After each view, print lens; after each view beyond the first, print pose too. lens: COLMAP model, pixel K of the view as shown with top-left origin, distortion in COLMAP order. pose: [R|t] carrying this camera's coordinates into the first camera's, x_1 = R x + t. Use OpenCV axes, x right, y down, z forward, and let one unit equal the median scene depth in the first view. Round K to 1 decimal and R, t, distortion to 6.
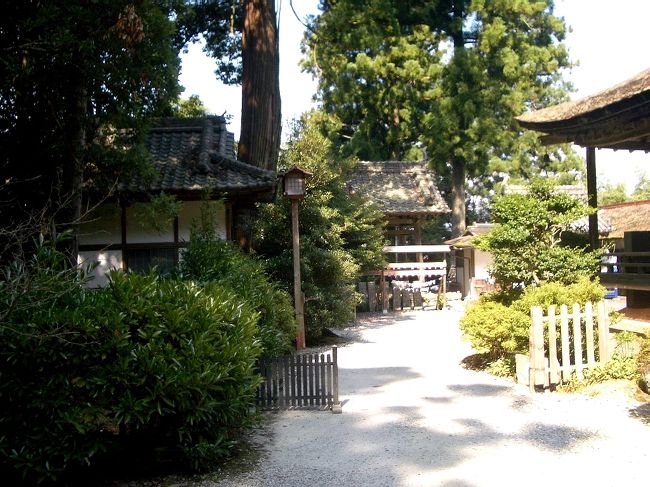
lens RADIAL K [[780.1, 0, 325.0], [0, 780.1, 243.5], [0, 0, 1]] dist [-0.200813, 0.267882]
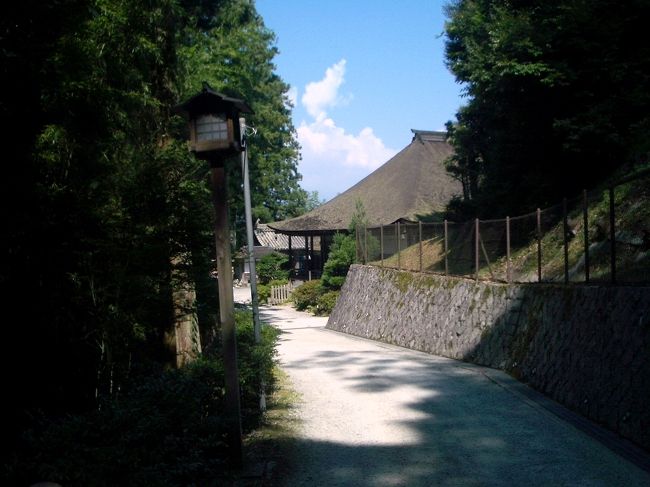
lens RADIAL K [[780.1, 0, 325.0], [0, 780.1, 243.5], [0, 0, 1]] dist [-0.200813, 0.267882]
pose [[0.945181, -0.002156, 0.326540, -0.798122], [-0.005462, 0.999734, 0.022411, -0.233207], [-0.326501, -0.022966, 0.944918, -2.945743]]
